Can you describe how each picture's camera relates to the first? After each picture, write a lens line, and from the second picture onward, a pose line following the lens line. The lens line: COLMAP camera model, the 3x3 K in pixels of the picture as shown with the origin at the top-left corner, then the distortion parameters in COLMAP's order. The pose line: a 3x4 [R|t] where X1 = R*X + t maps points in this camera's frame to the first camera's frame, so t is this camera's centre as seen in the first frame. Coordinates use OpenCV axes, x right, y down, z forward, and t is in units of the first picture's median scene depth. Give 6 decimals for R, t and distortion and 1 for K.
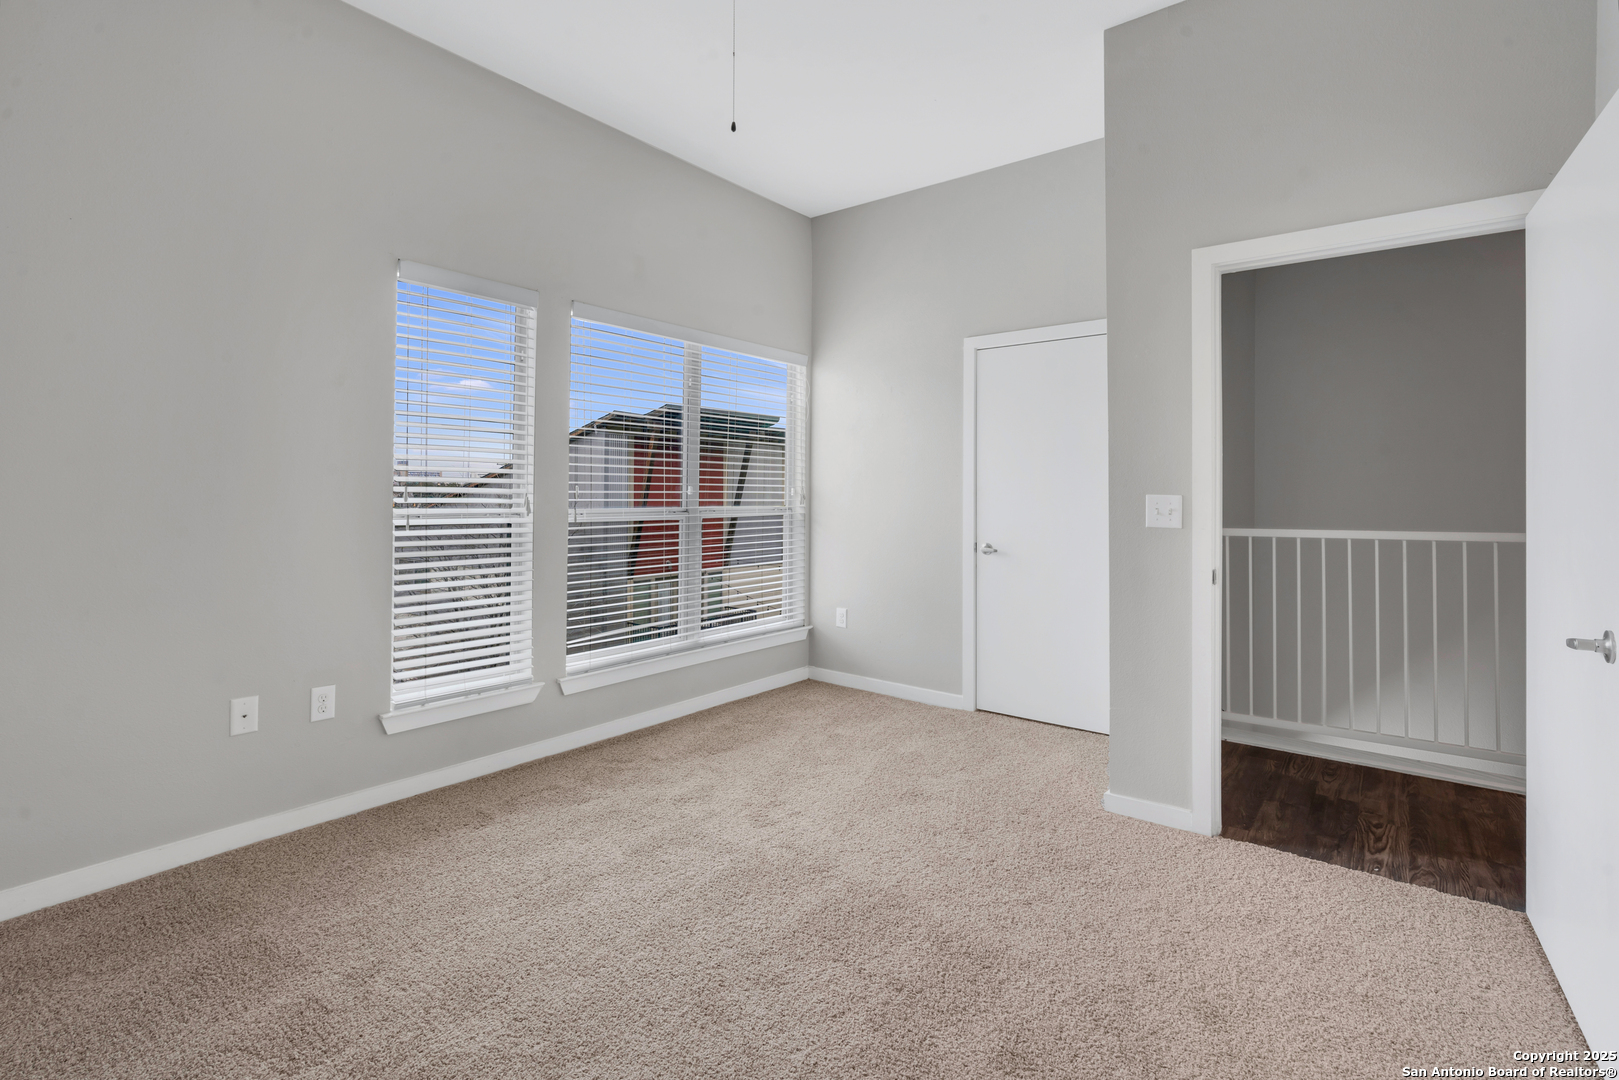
lens RADIAL K [[774.4, 0, 809.4], [0, 774.4, 481.7], [0, 0, 1]] dist [-0.000258, -0.000065]
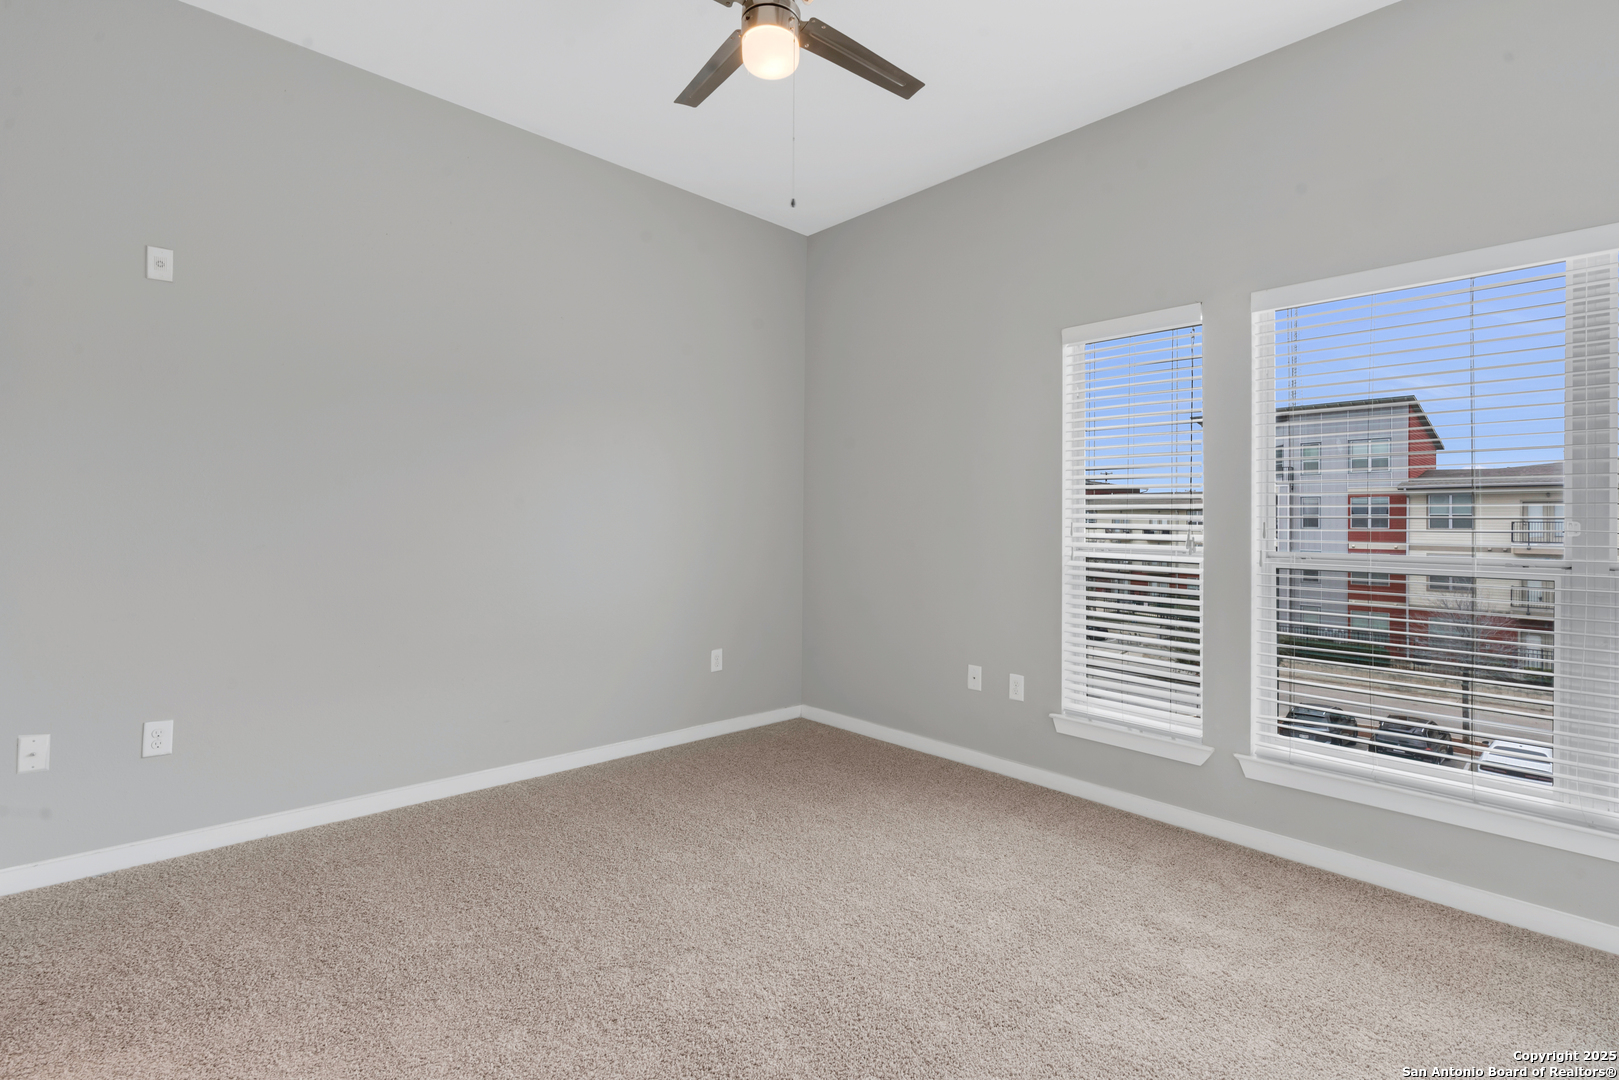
lens RADIAL K [[774.1, 0, 809.5], [0, 774.1, 540.0], [0, 0, 1]] dist [0.000328, 0.000041]
pose [[-0.160231, 0.017633, -0.986922, 0.610723], [0.001810, 0.999844, 0.017570, 0.011292], [0.987078, 0.001029, -0.160238, 0.737678]]
